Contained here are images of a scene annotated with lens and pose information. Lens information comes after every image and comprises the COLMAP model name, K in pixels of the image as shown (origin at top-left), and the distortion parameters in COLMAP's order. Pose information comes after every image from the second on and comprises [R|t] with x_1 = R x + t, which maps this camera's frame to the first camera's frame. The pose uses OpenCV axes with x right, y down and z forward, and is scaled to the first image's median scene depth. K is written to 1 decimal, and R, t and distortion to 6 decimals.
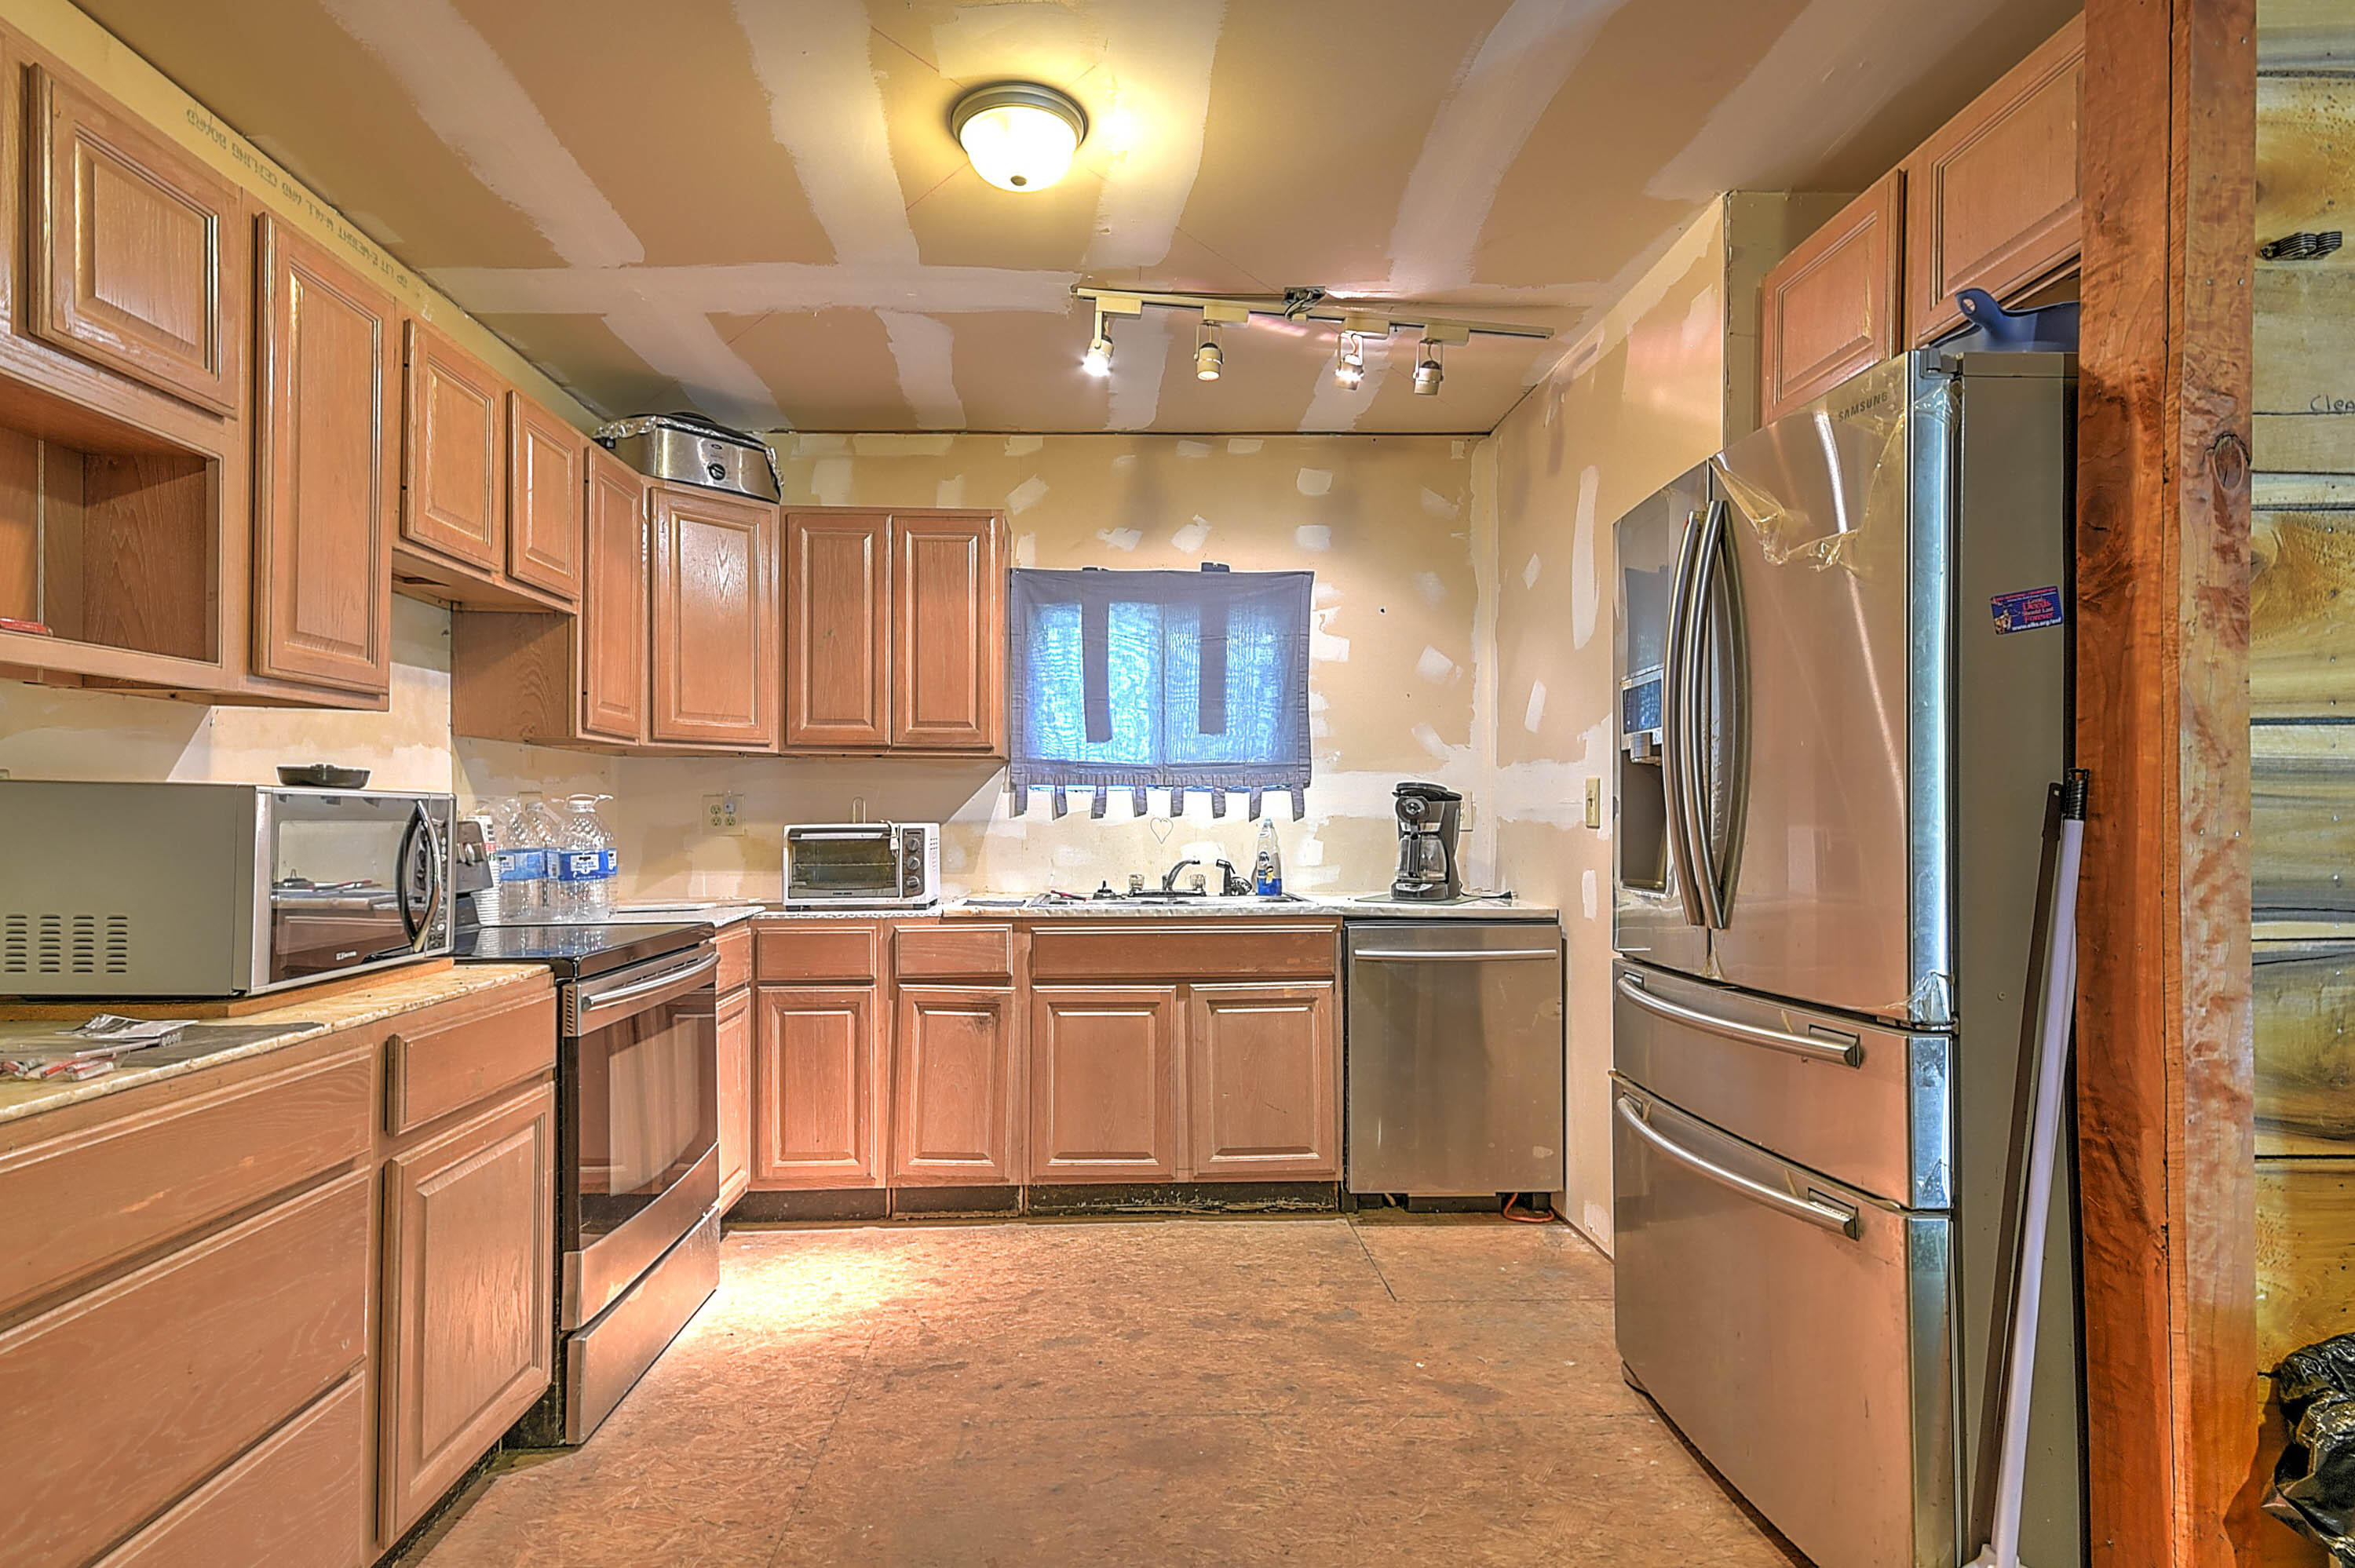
lens RADIAL K [[1160.2, 0, 1174.7], [0, 1160.2, 810.4], [0, 0, 1]] dist [-0.000250, -0.000028]
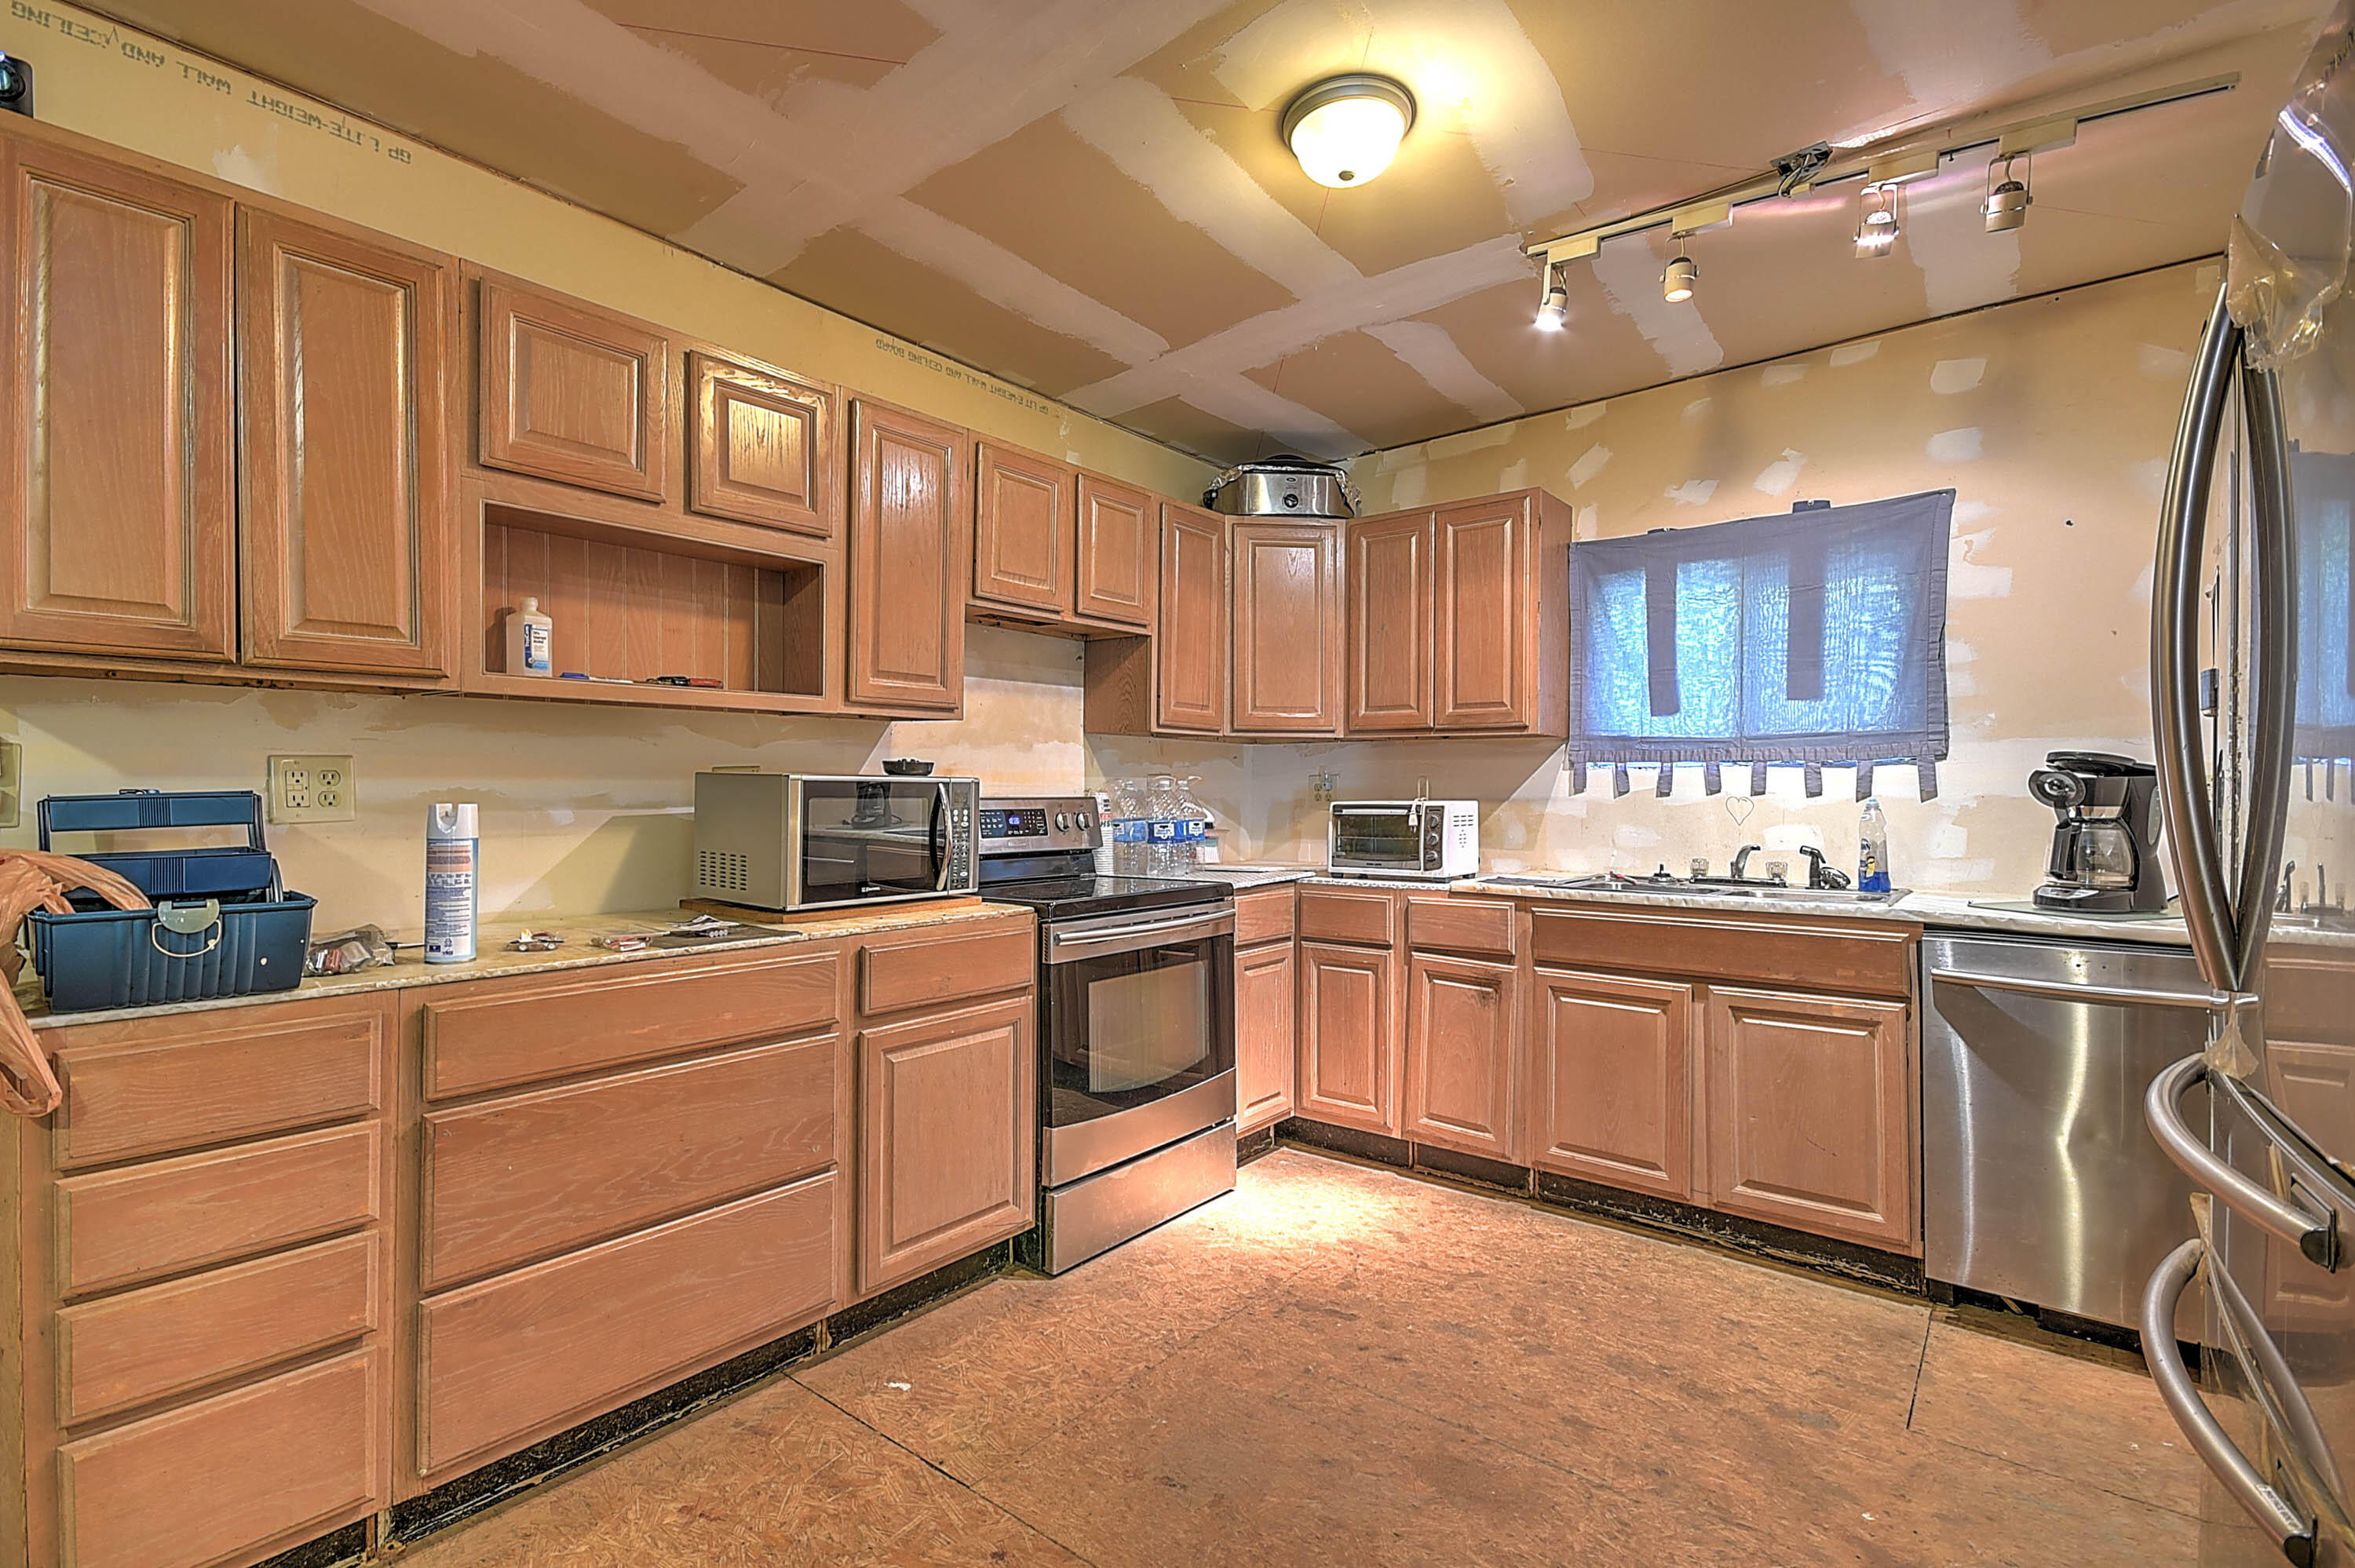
lens RADIAL K [[1043.1, 0, 1167.7], [0, 1043.1, 789.2], [0, 0, 1]] dist [0.003066, -0.000846]
pose [[0.752988, 0.001244, -0.658033, 0.225184], [0.000957, 0.999995, 0.002985, -0.002769], [0.658033, -0.002877, 0.752983, 0.128254]]
